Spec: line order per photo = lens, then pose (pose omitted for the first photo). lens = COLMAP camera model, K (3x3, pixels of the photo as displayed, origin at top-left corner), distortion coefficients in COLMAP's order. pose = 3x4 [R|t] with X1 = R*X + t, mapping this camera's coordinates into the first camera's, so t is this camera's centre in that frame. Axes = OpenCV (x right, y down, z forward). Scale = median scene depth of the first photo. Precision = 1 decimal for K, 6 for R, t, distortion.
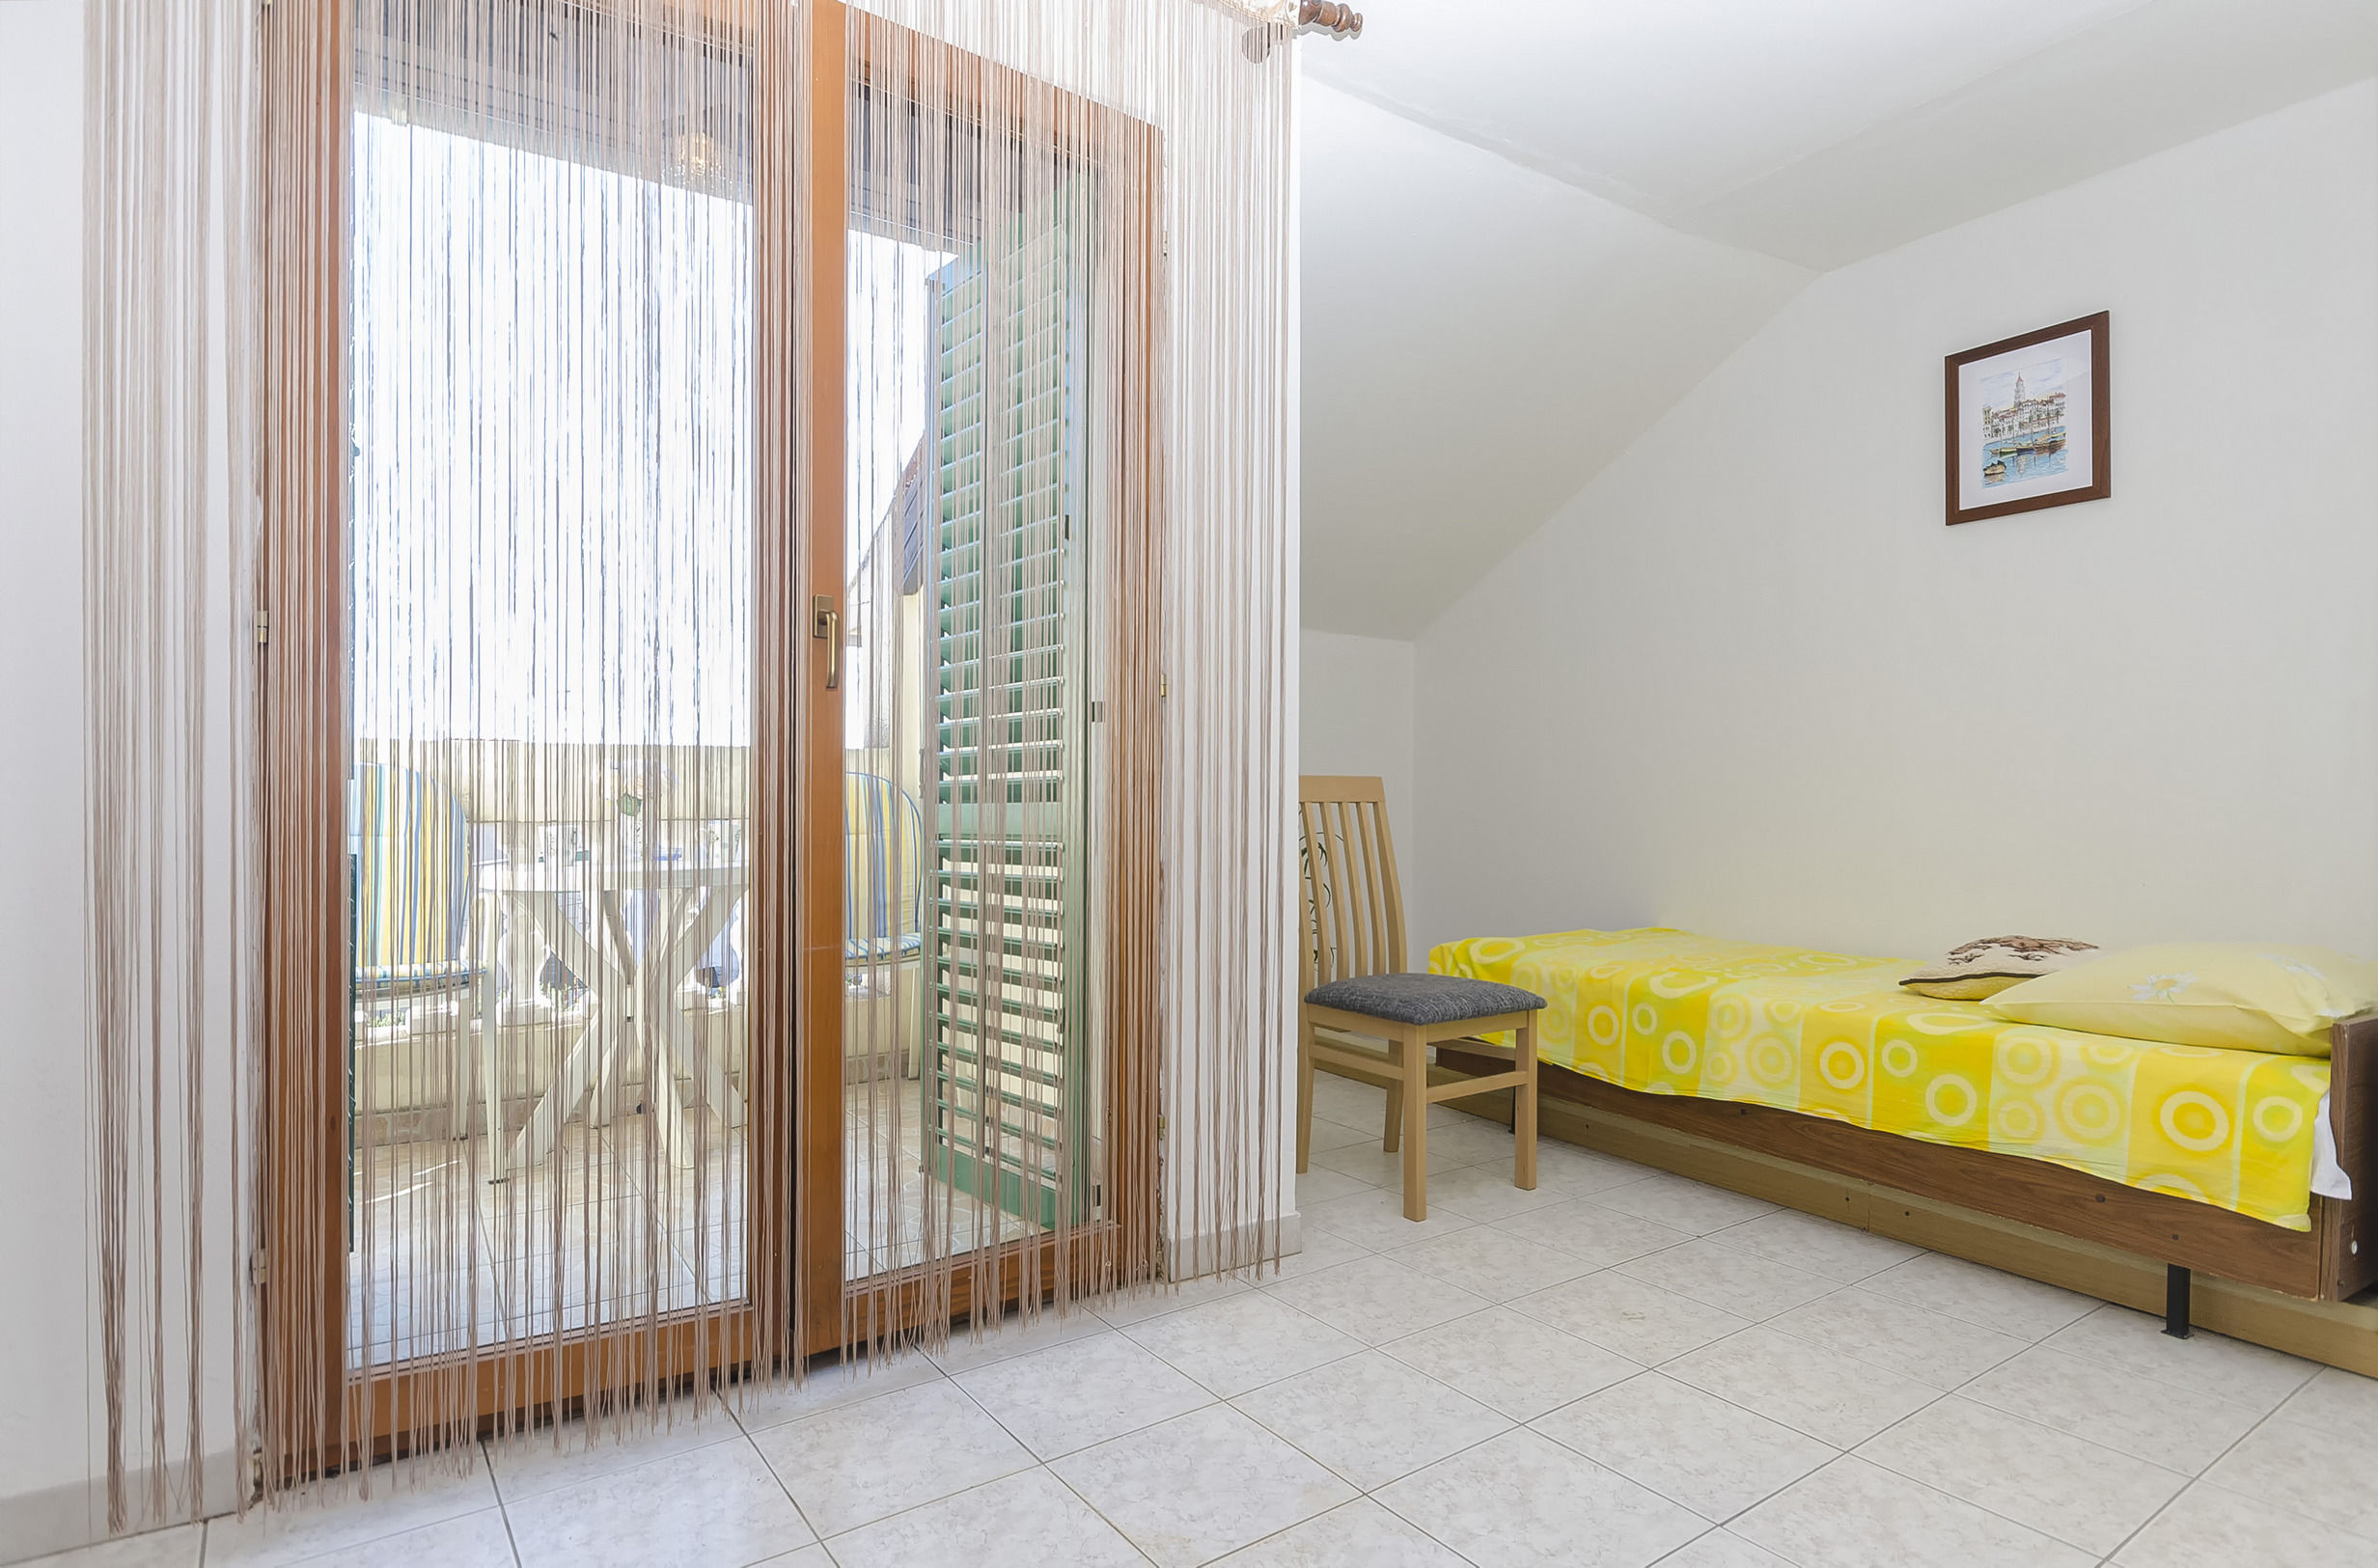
lens RADIAL K [[1274.4, 0, 1185.3], [0, 1274.4, 800.1], [0, 0, 1]] dist [0.026549, -0.008137]
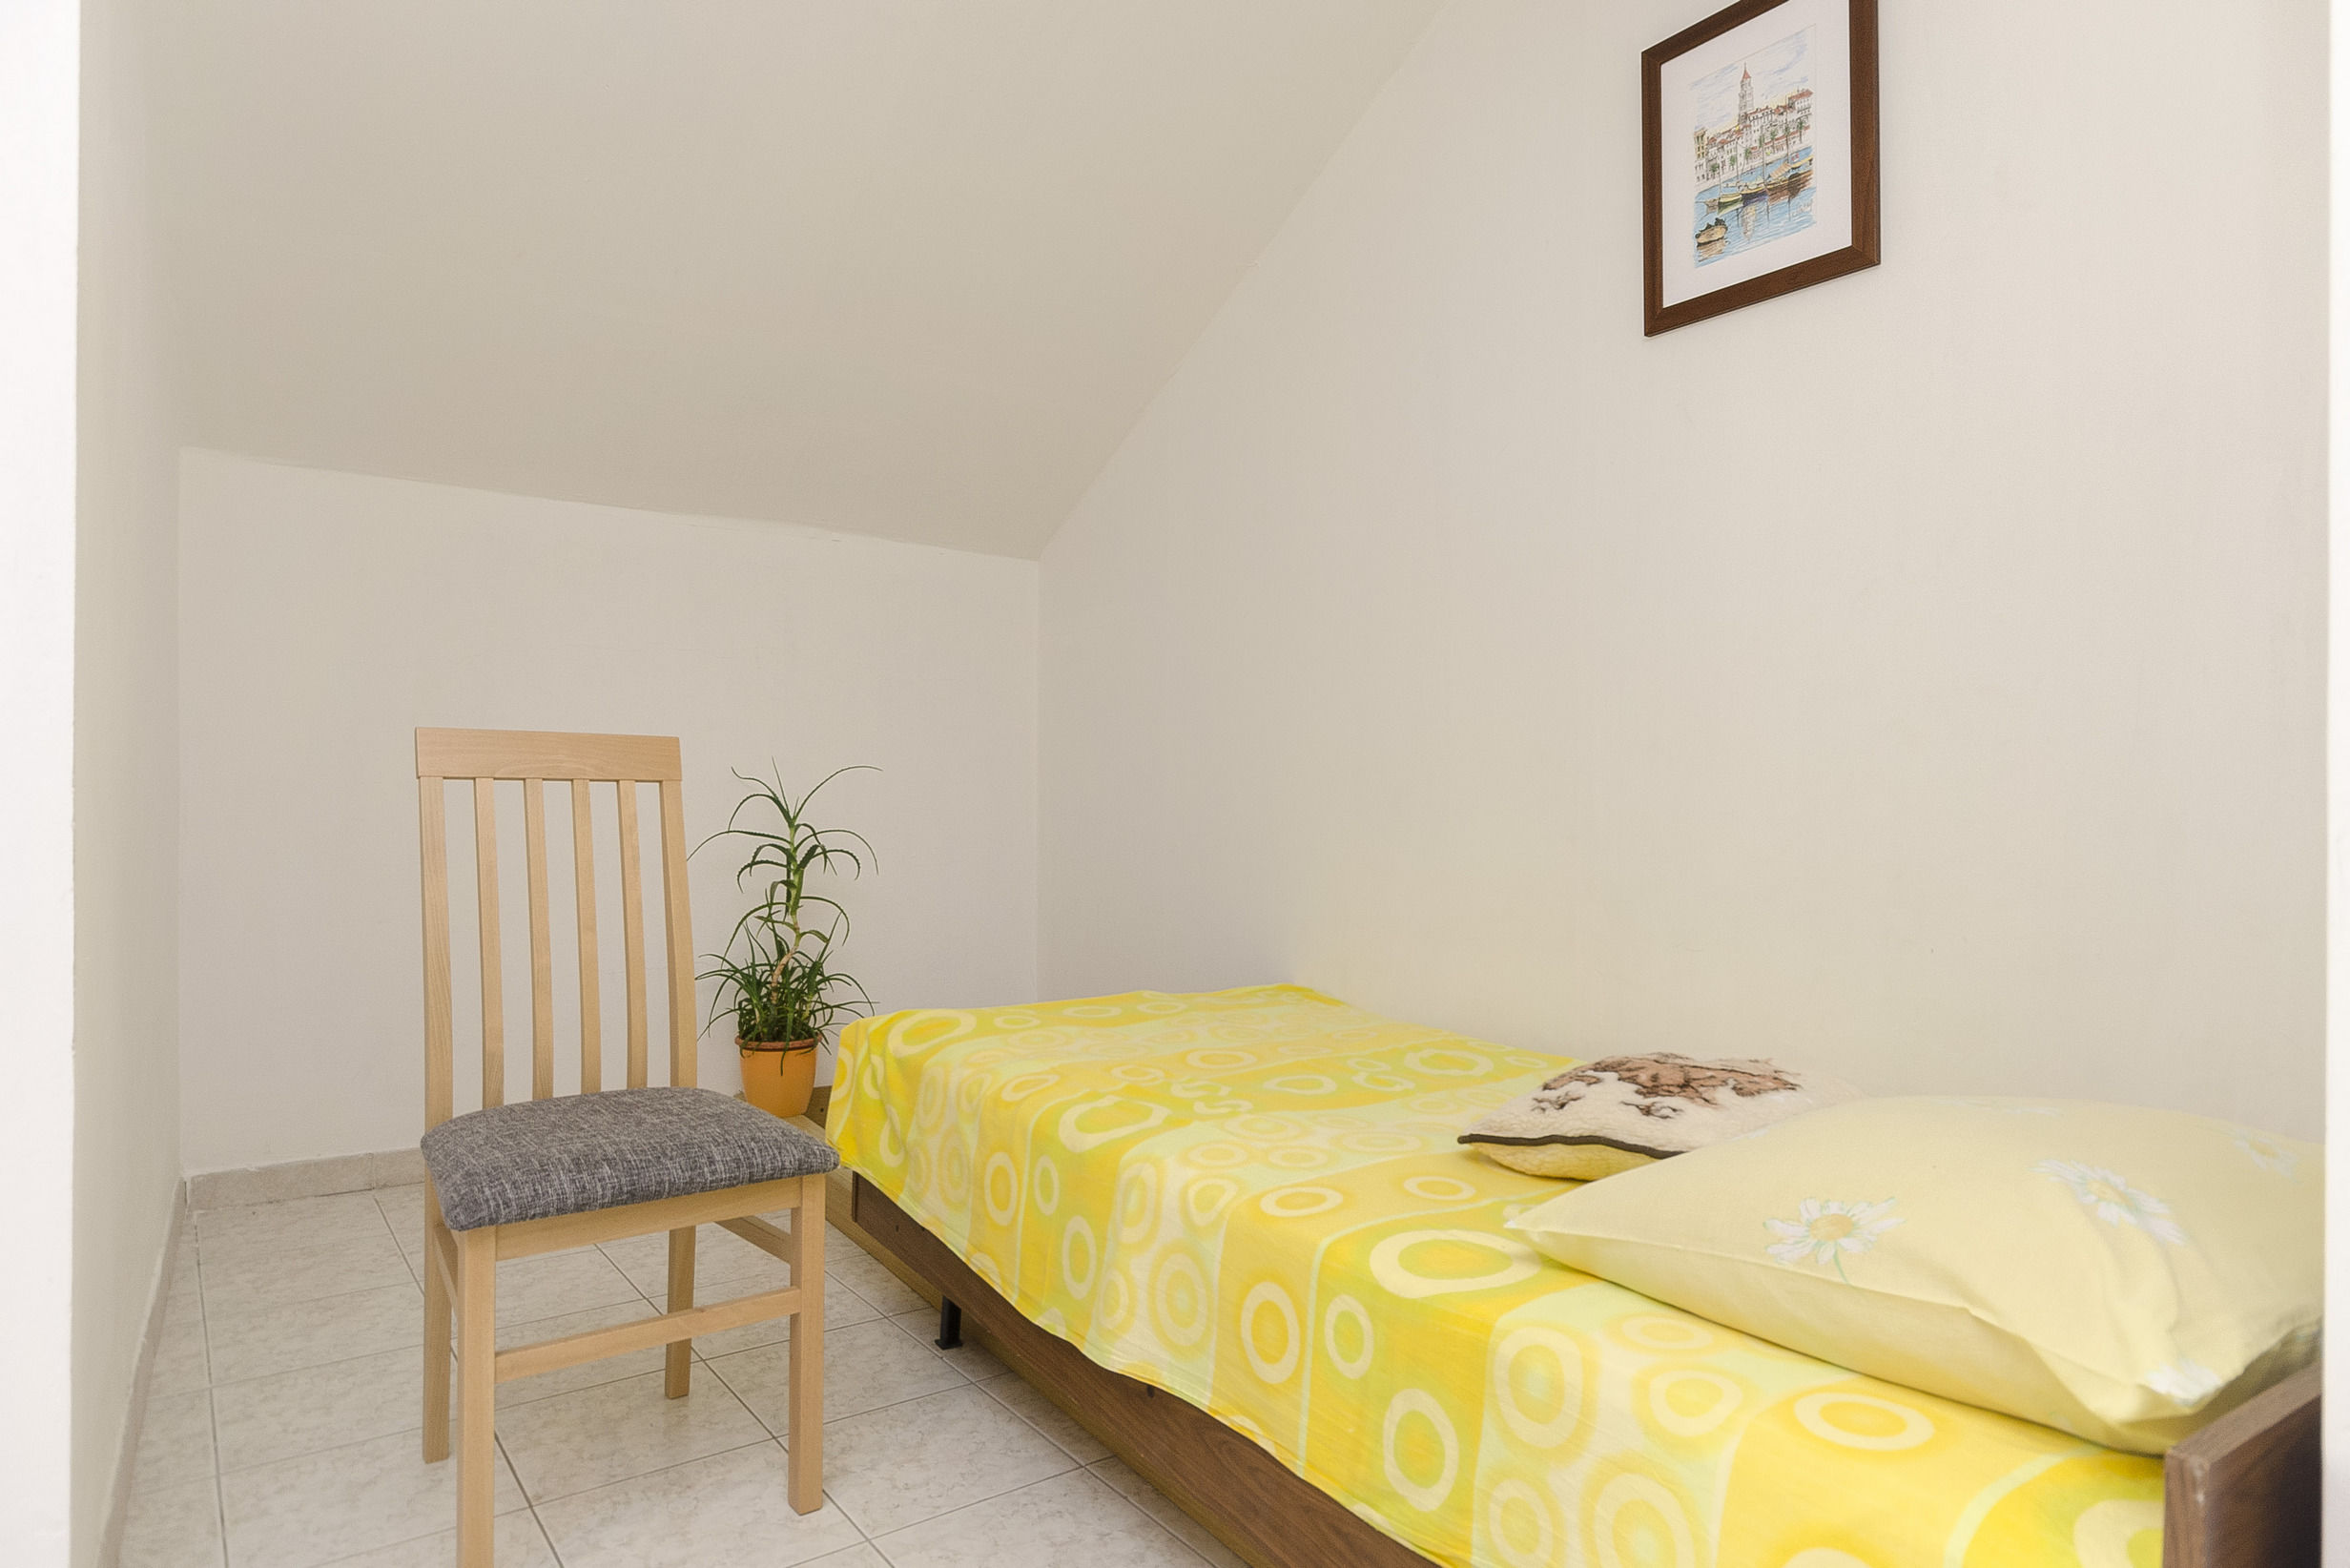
lens RADIAL K [[1362.0, 0, 1173.1], [0, 1362.0, 766.6], [0, 0, 1]] dist [0.004169, 0.005996]
pose [[0.999346, 0.015743, 0.032546, 0.406333], [-0.015295, 0.999785, -0.013976, -0.000373], [-0.032759, 0.013469, 0.999373, 0.429879]]
